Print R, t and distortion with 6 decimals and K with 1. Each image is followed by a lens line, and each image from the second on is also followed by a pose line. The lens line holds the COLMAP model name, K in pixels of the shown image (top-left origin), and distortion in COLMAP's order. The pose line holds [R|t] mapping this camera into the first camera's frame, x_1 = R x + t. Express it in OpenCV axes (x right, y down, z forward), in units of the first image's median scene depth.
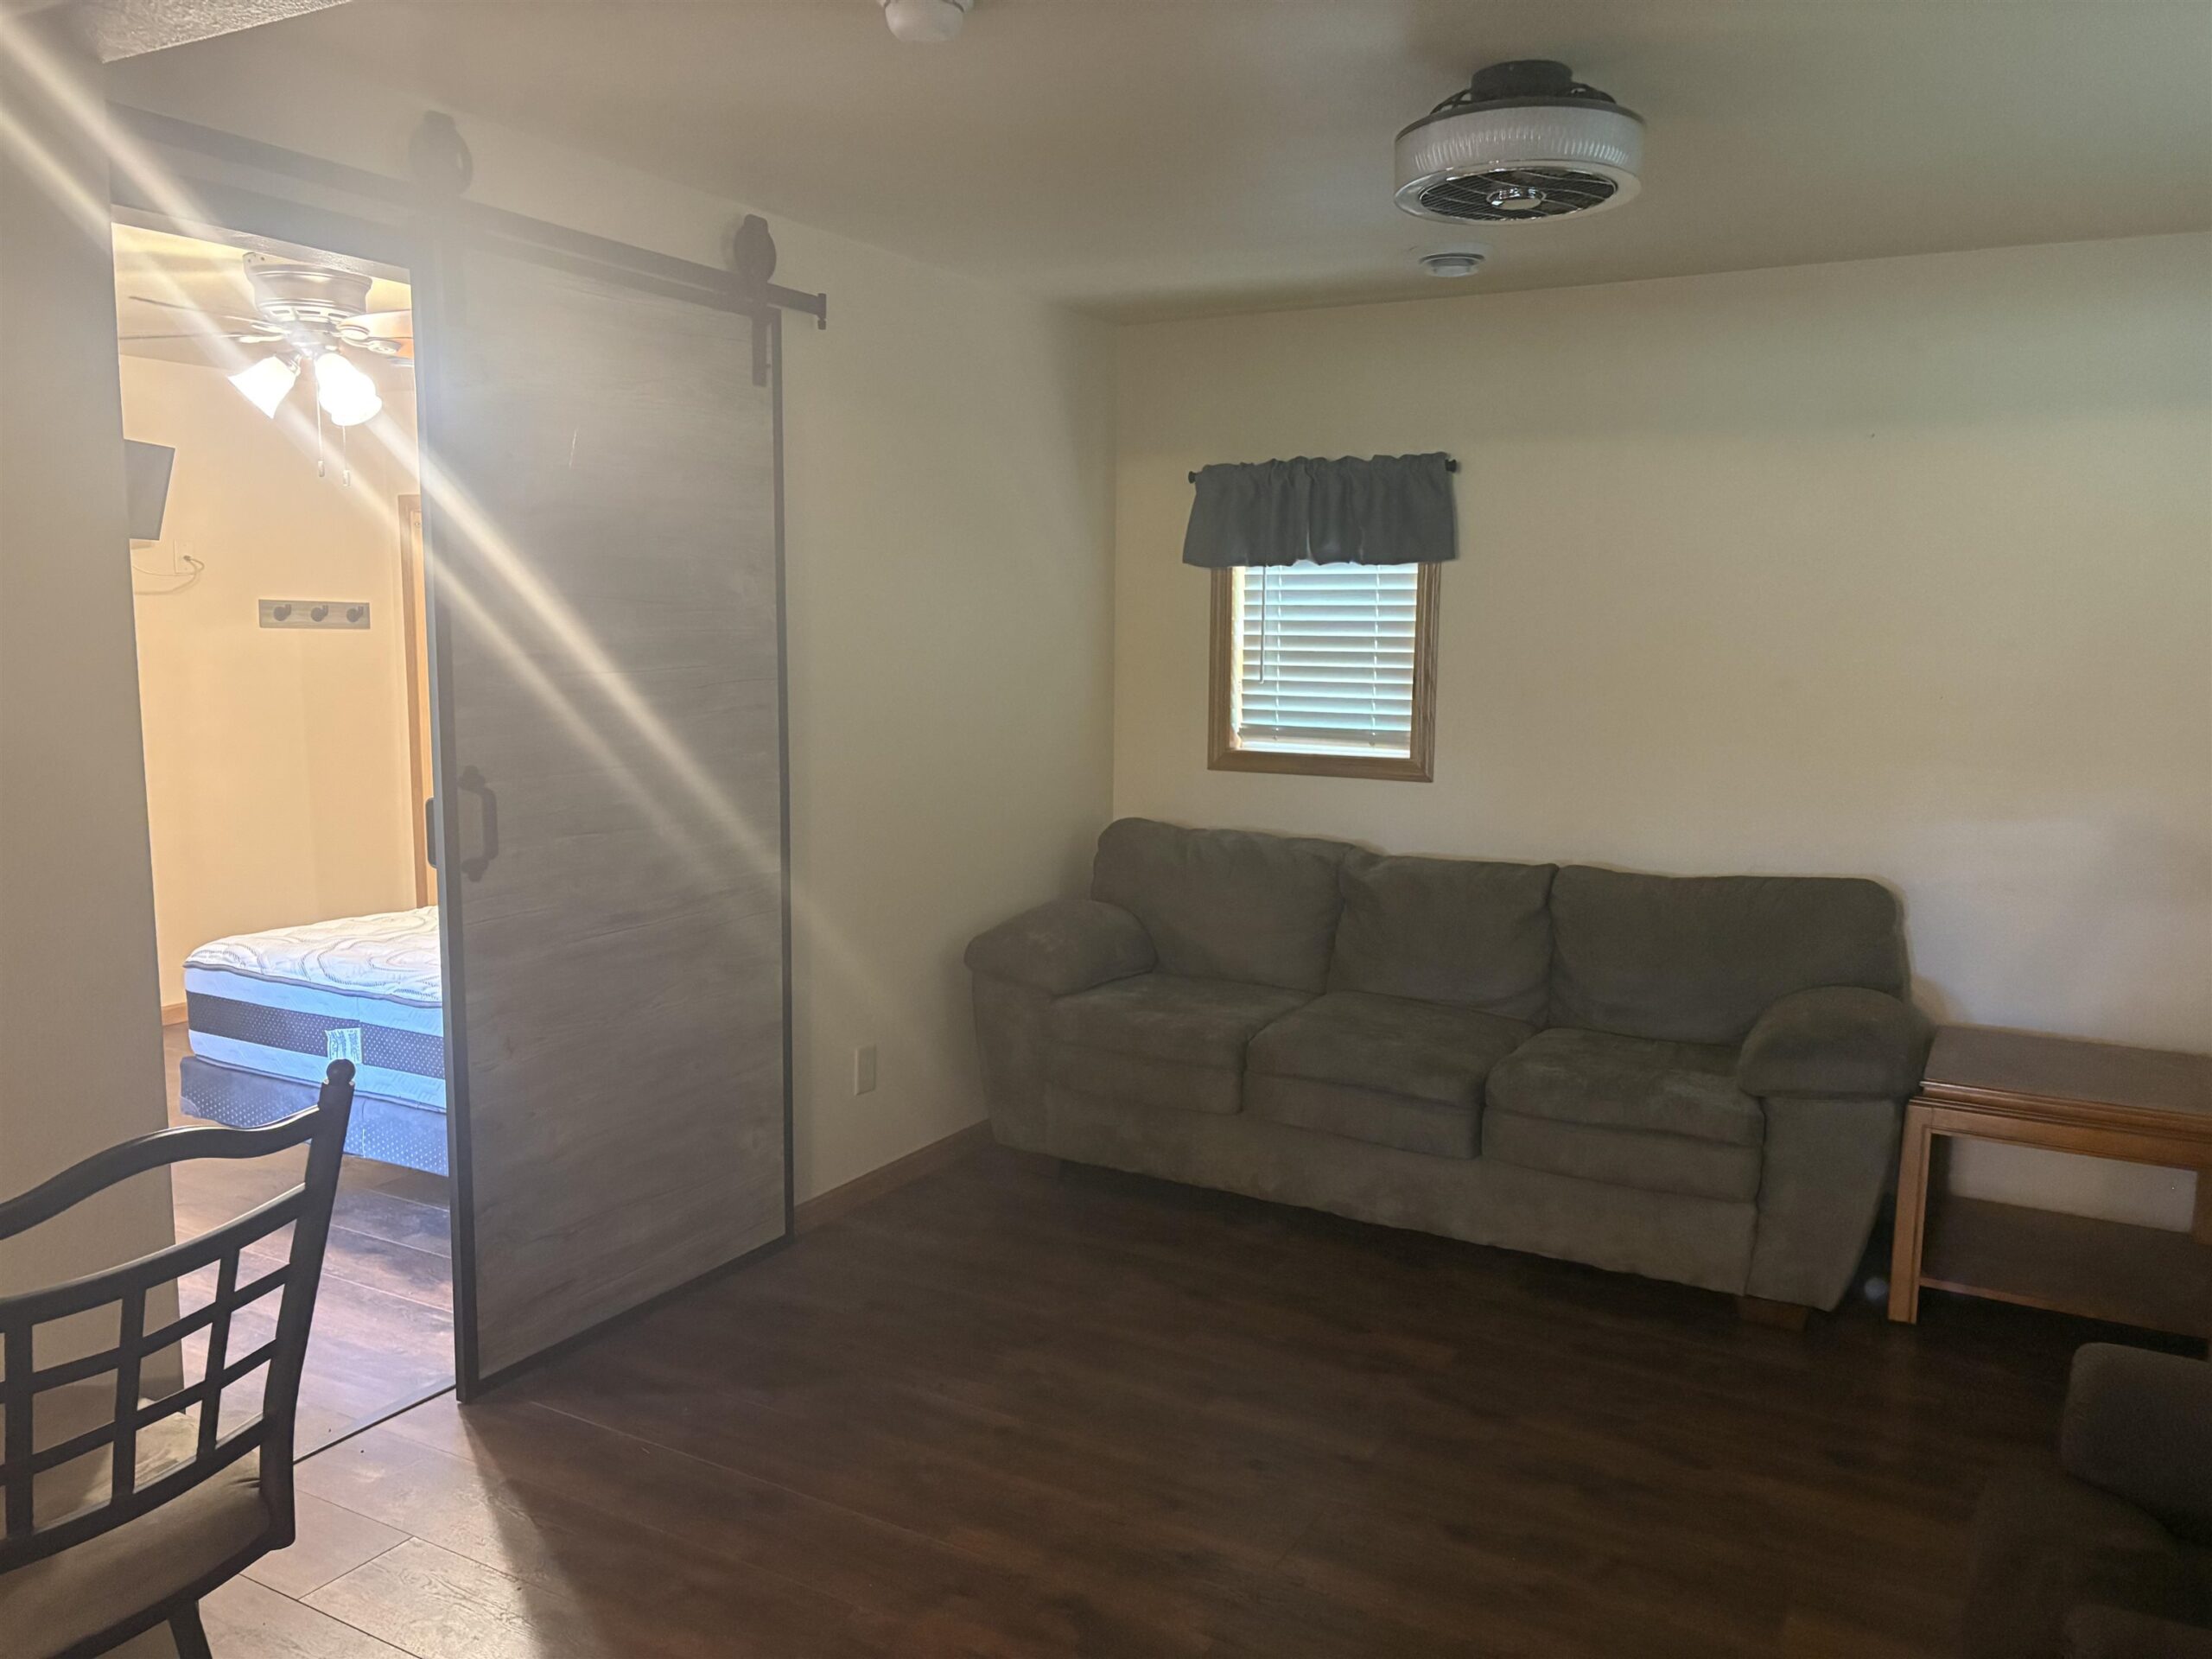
lens RADIAL K [[1667.5, 0, 1113.3], [0, 1667.5, 831.1], [0, 0, 1]] dist [0.089827, -0.083116]
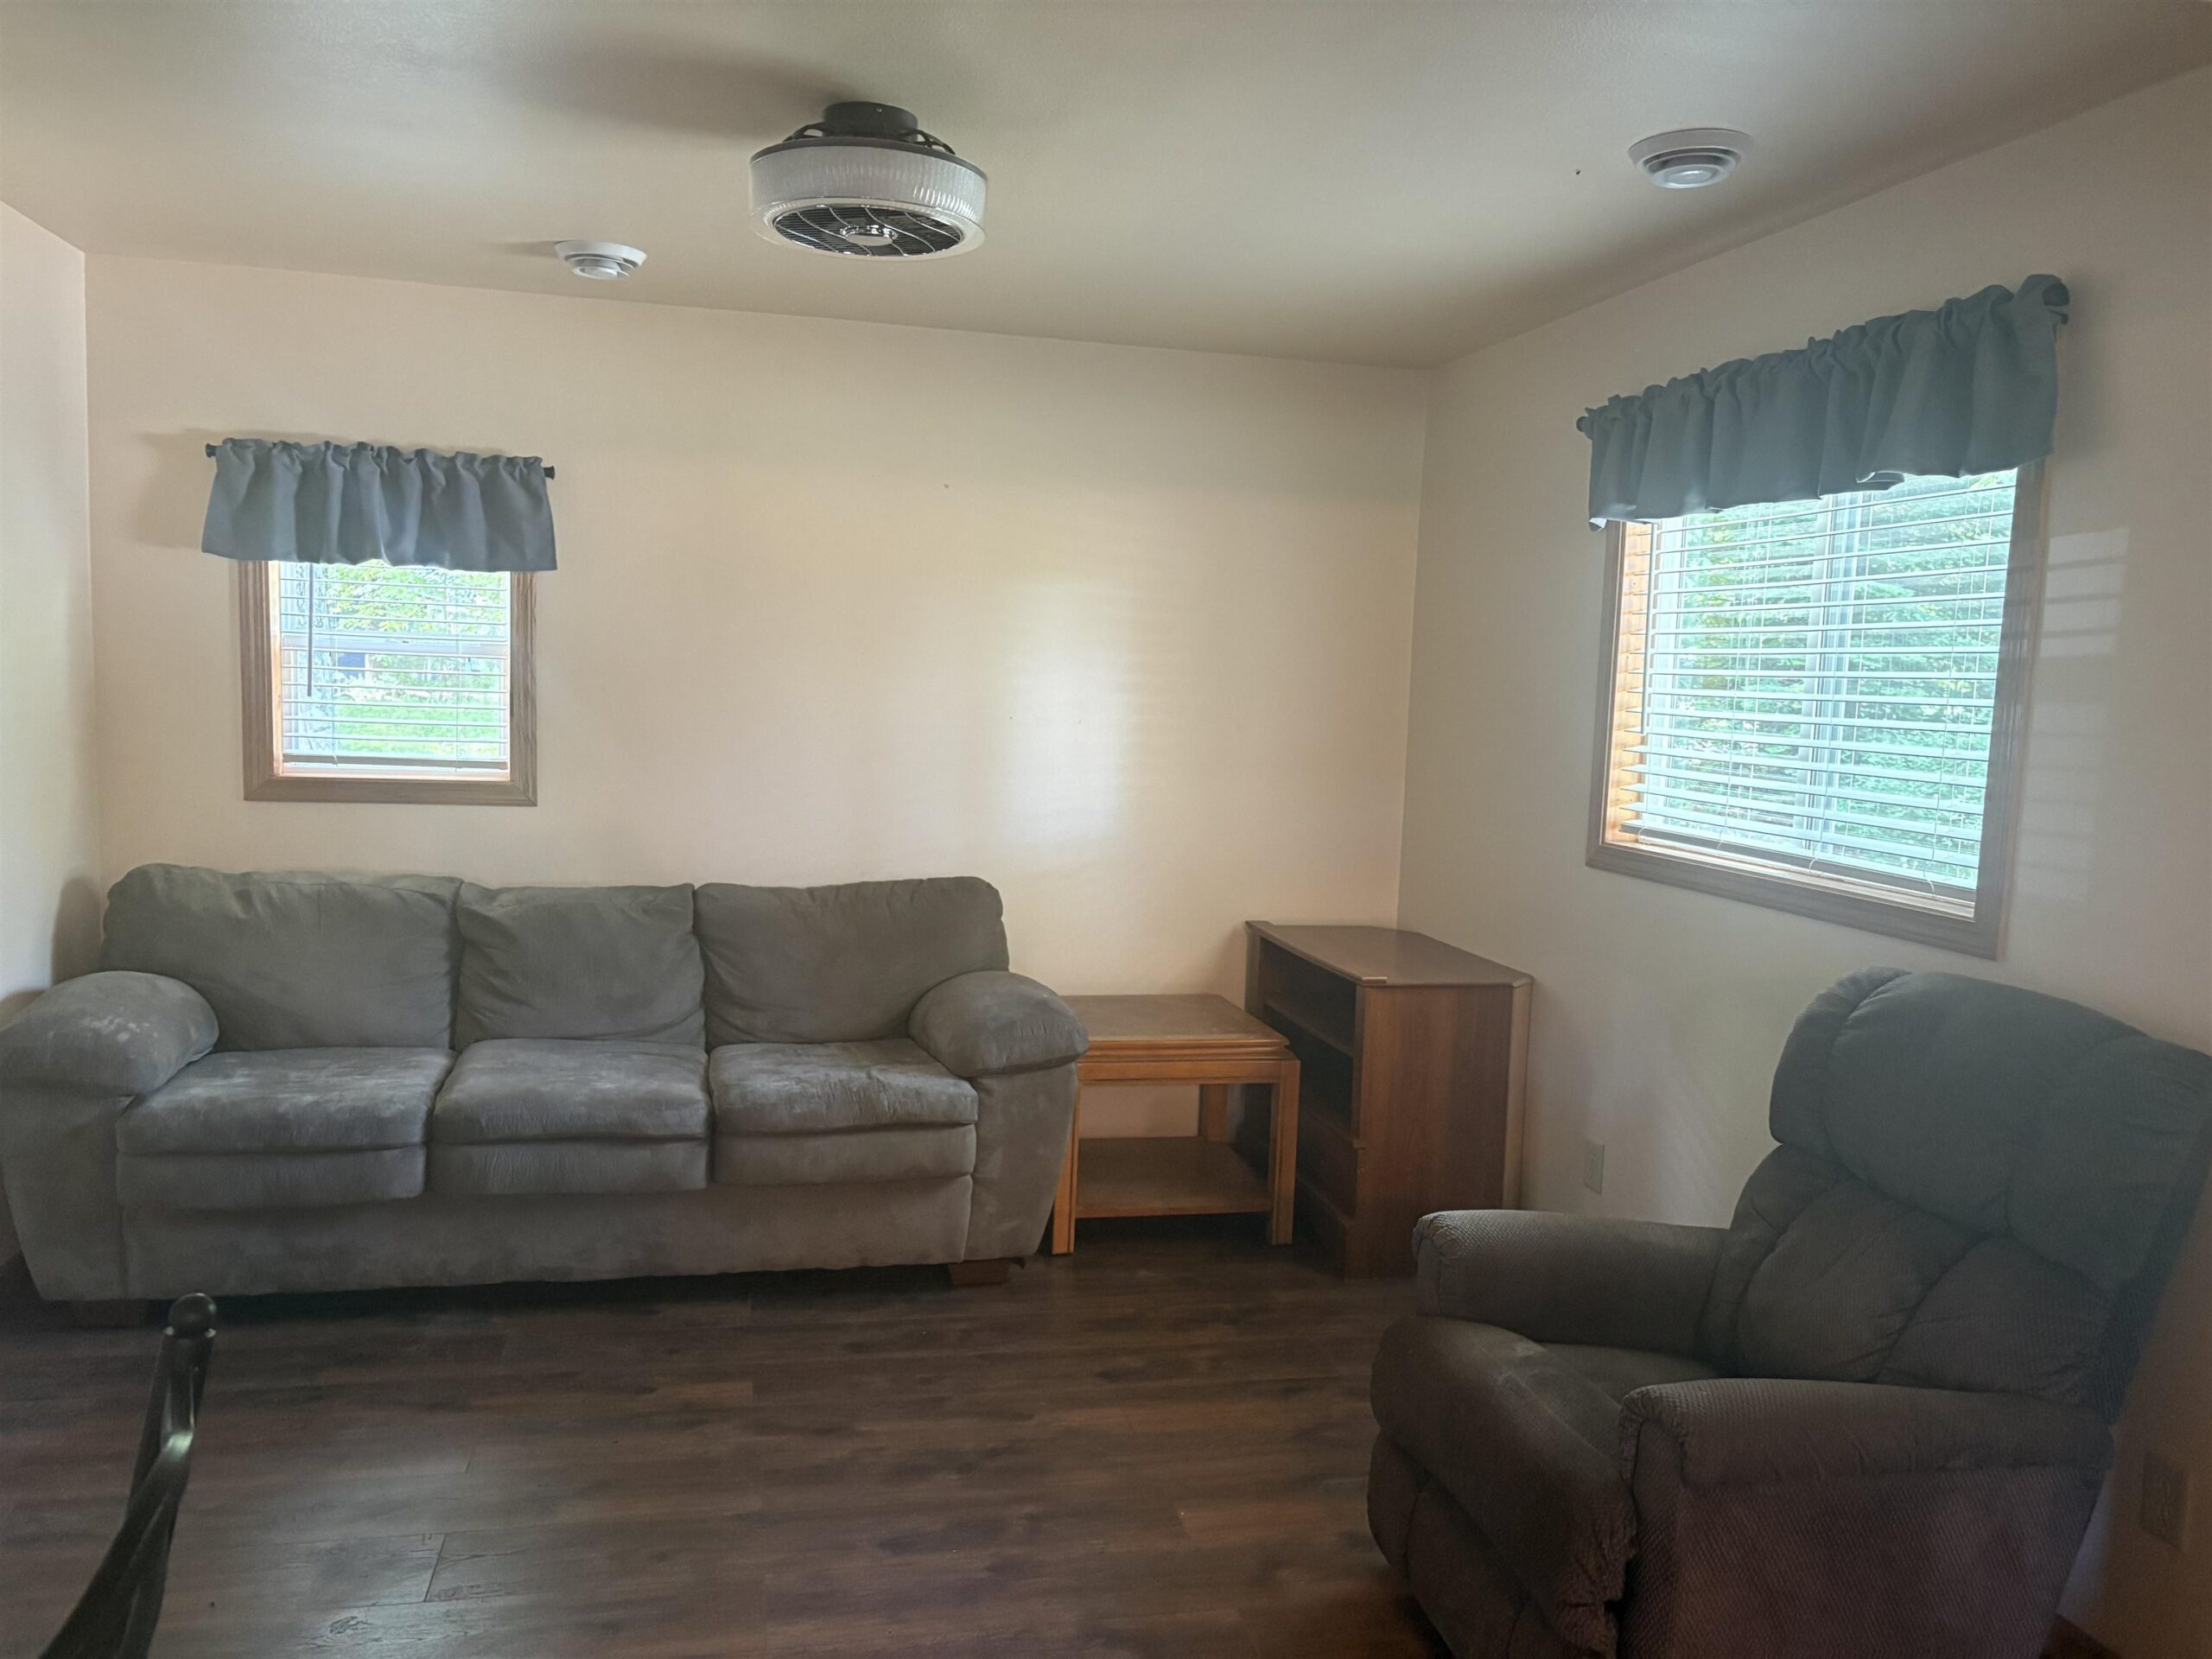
lens RADIAL K [[1667.5, 0, 1107.3], [0, 1667.5, 829.3], [0, 0, 1]] dist [0.089827, -0.083116]
pose [[0.754495, -0.049108, 0.654466, -0.200184], [0.054823, 0.998427, 0.011714, -0.010262], [-0.654012, 0.027042, 0.756001, 0.084211]]
